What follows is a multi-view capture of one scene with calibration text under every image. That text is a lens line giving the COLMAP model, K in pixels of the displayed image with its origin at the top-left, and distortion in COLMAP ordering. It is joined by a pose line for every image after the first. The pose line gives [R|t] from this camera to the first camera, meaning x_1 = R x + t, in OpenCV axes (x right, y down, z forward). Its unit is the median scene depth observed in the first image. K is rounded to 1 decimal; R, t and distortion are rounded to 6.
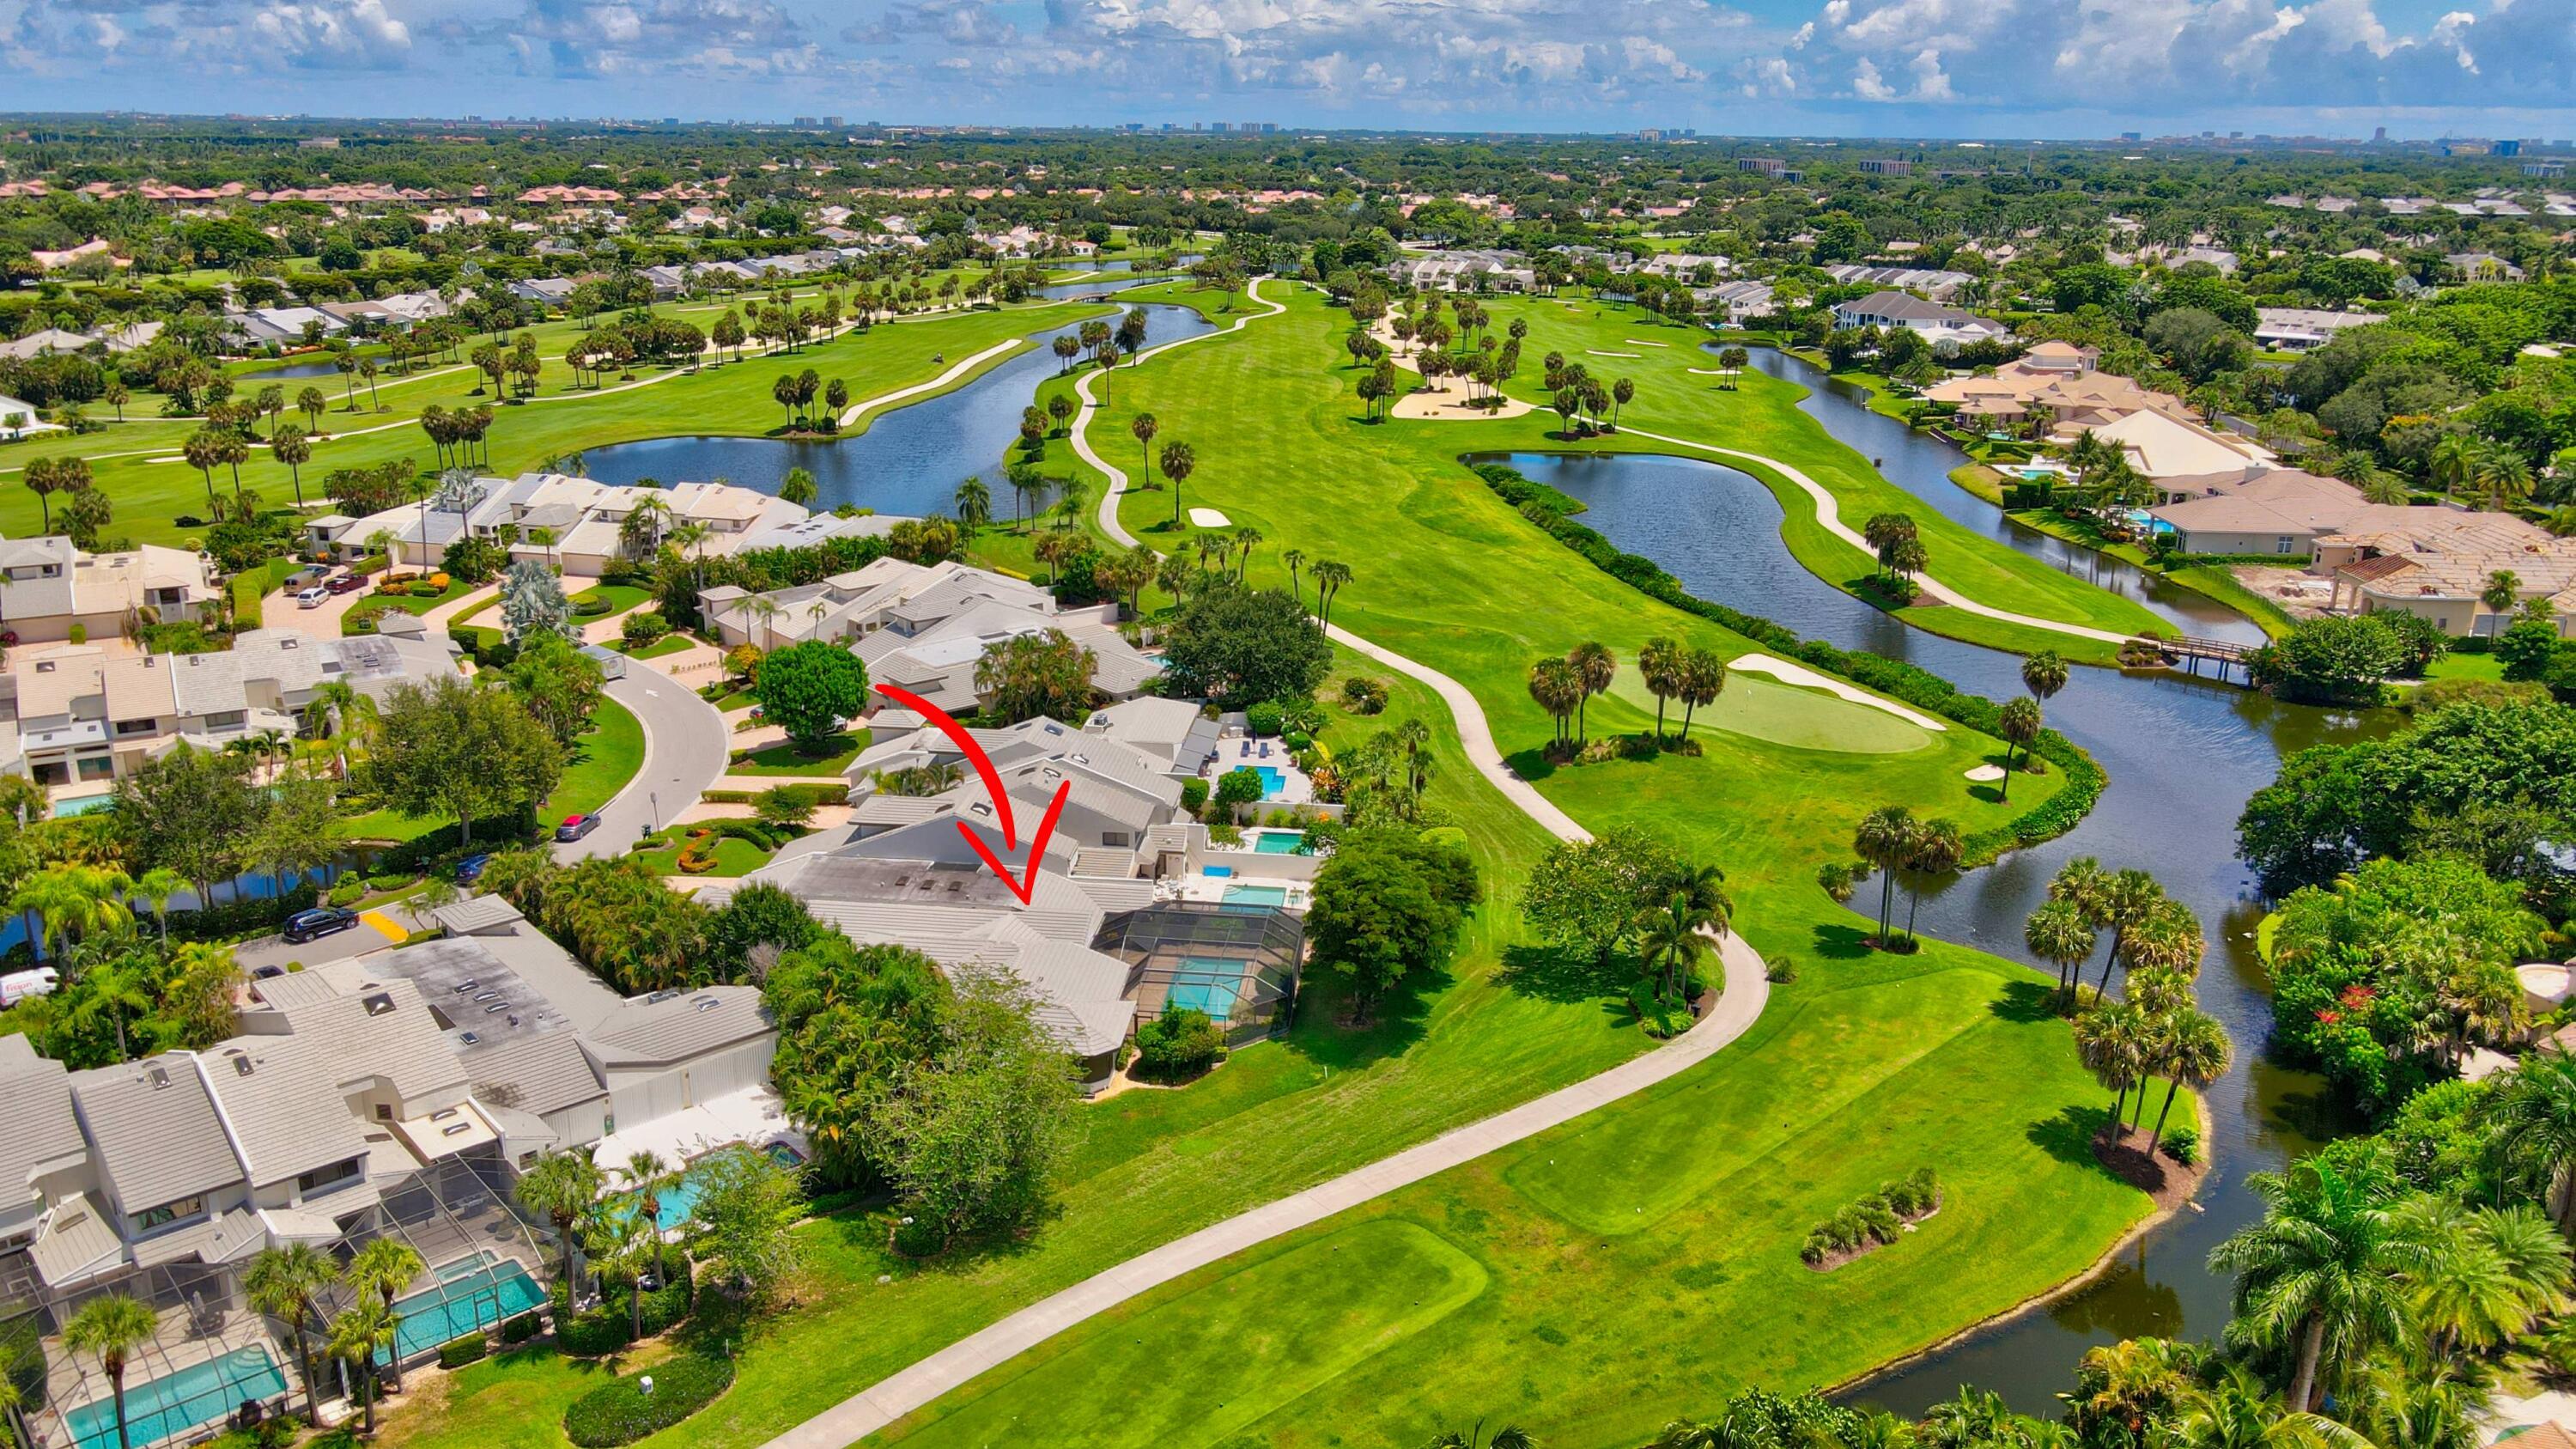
lens RADIAL K [[1920.3, 0, 1273.4], [0, 1920.3, 725.3], [0, 0, 1]] dist [-0.015273, 0.051664]
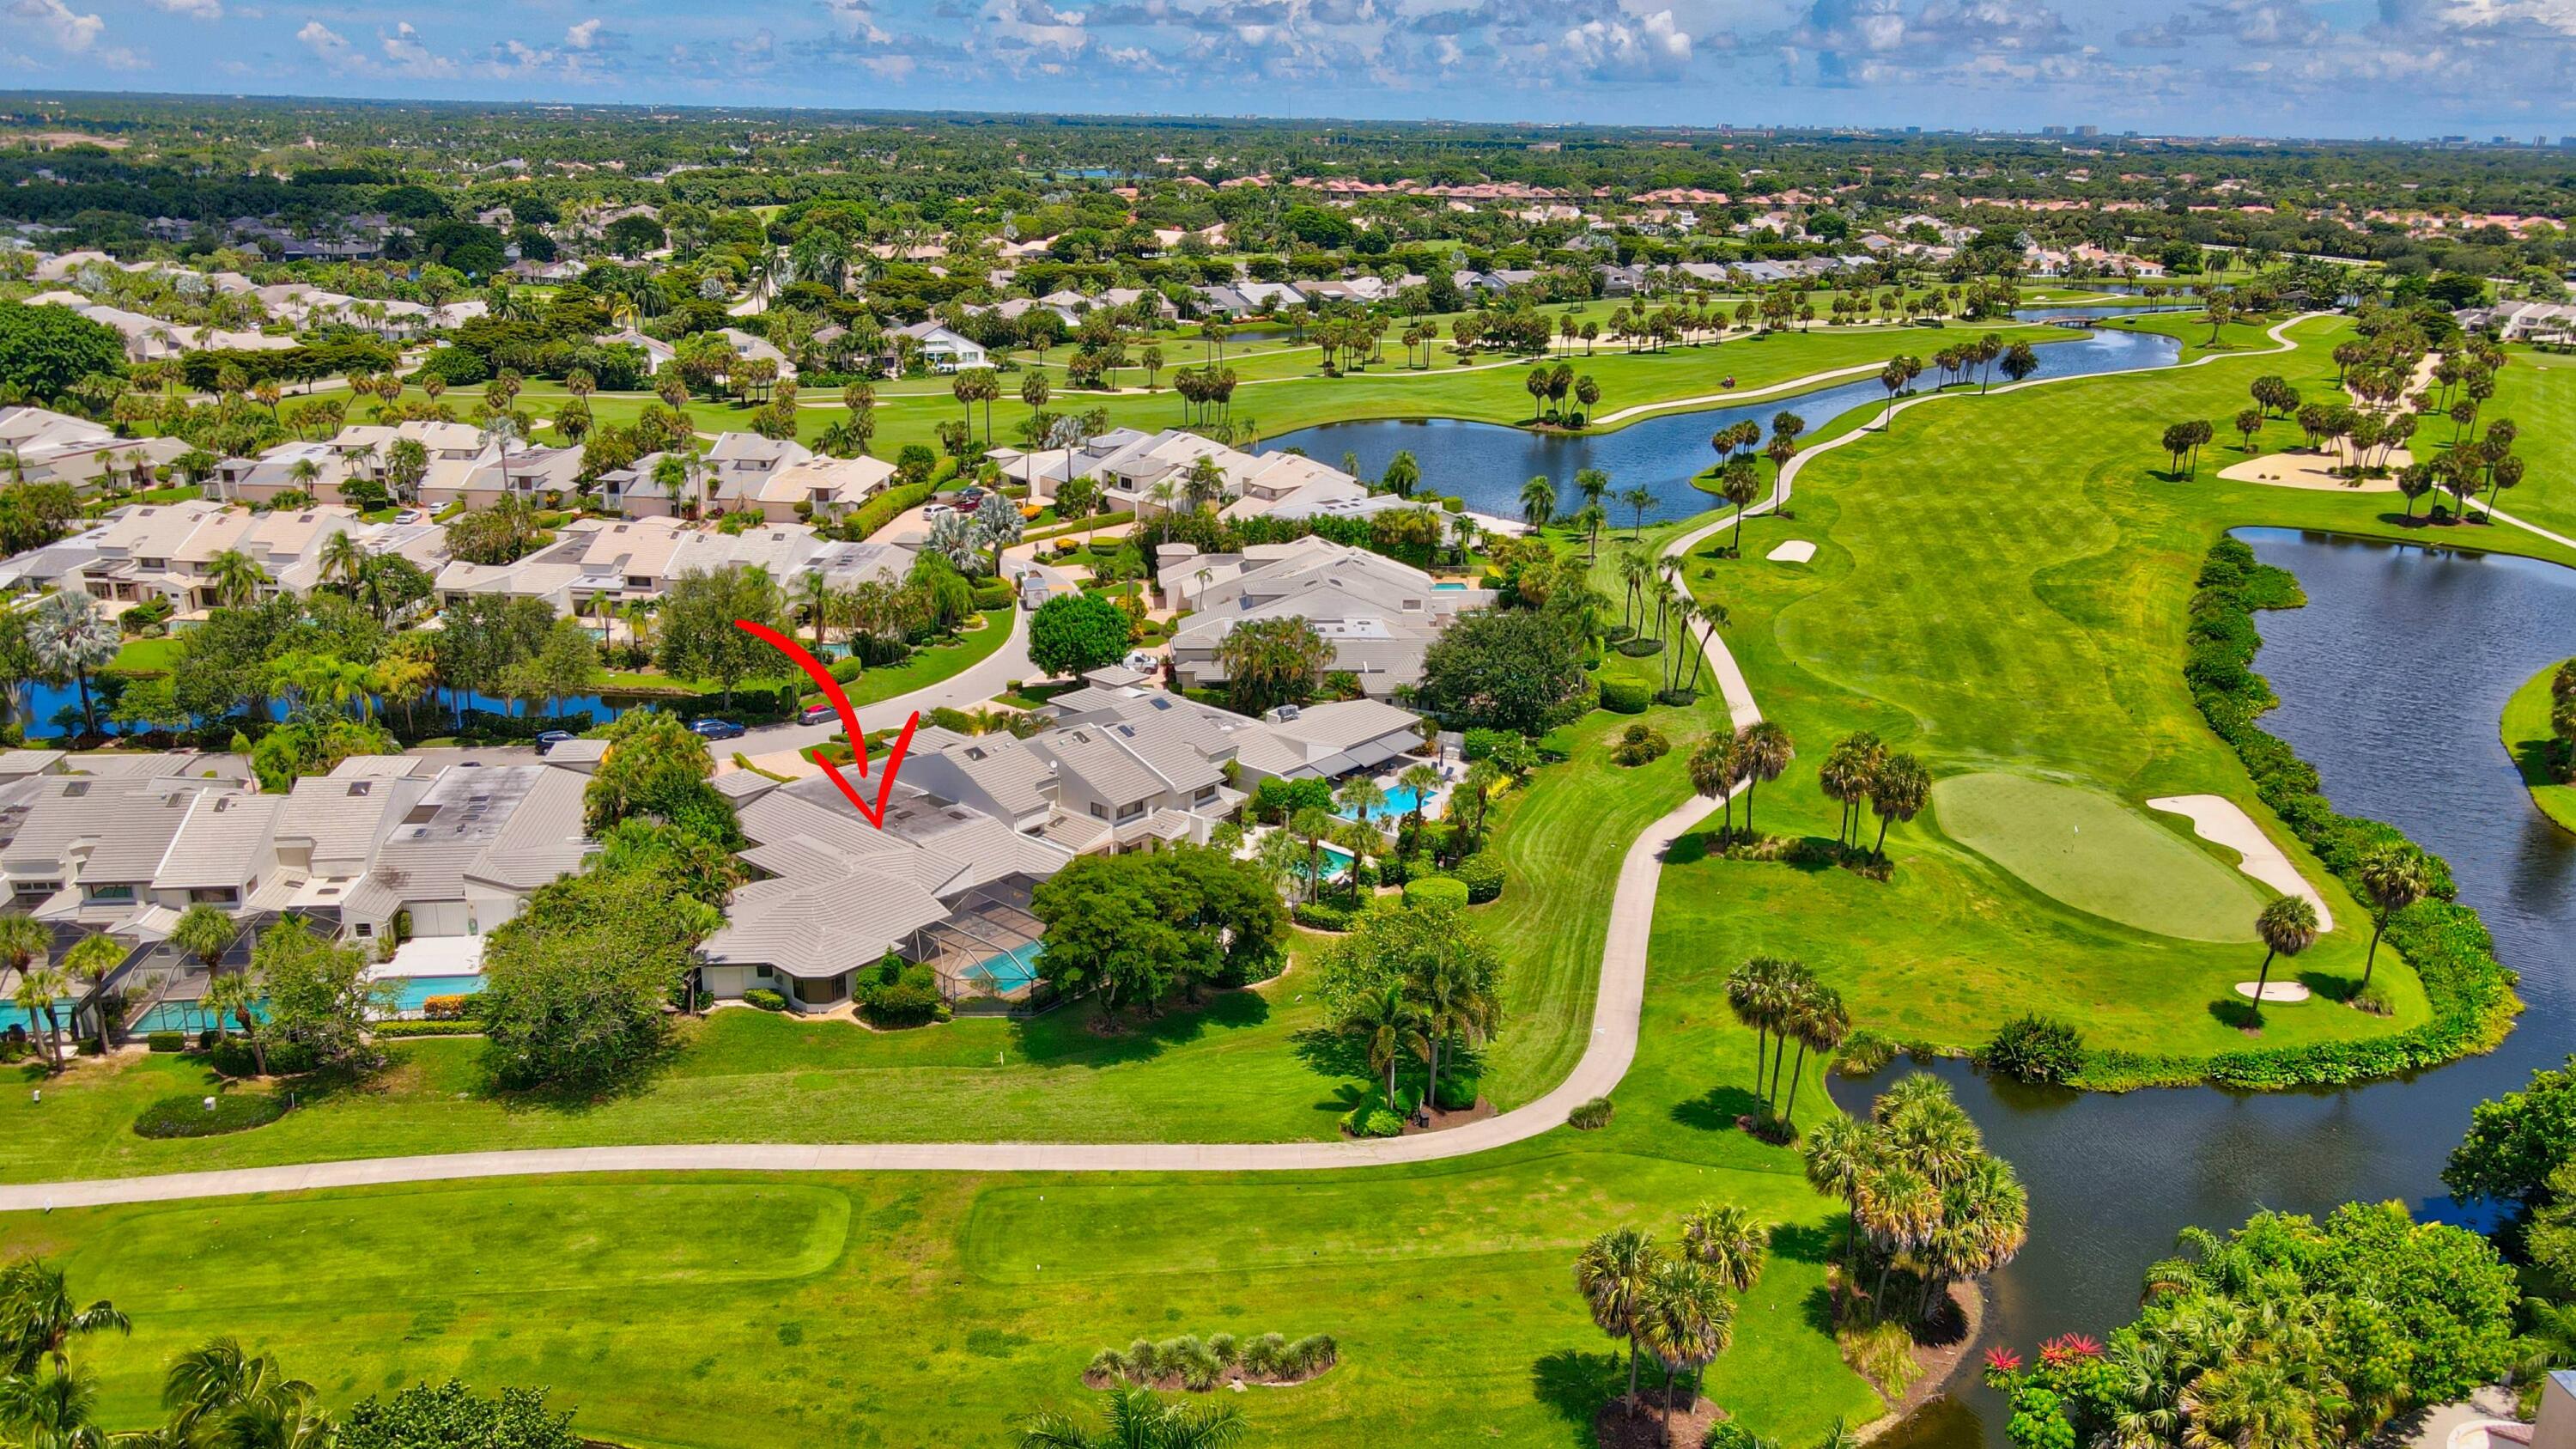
lens RADIAL K [[1920.3, 0, 1265.8], [0, 1920.3, 726.0], [0, 0, 1]] dist [-0.015273, 0.051664]
pose [[0.818779, 0.179409, -0.545356, 0.352698], [-0.181461, 0.982093, 0.050645, -0.034309], [0.544677, 0.057494, 0.836673, 0.126562]]
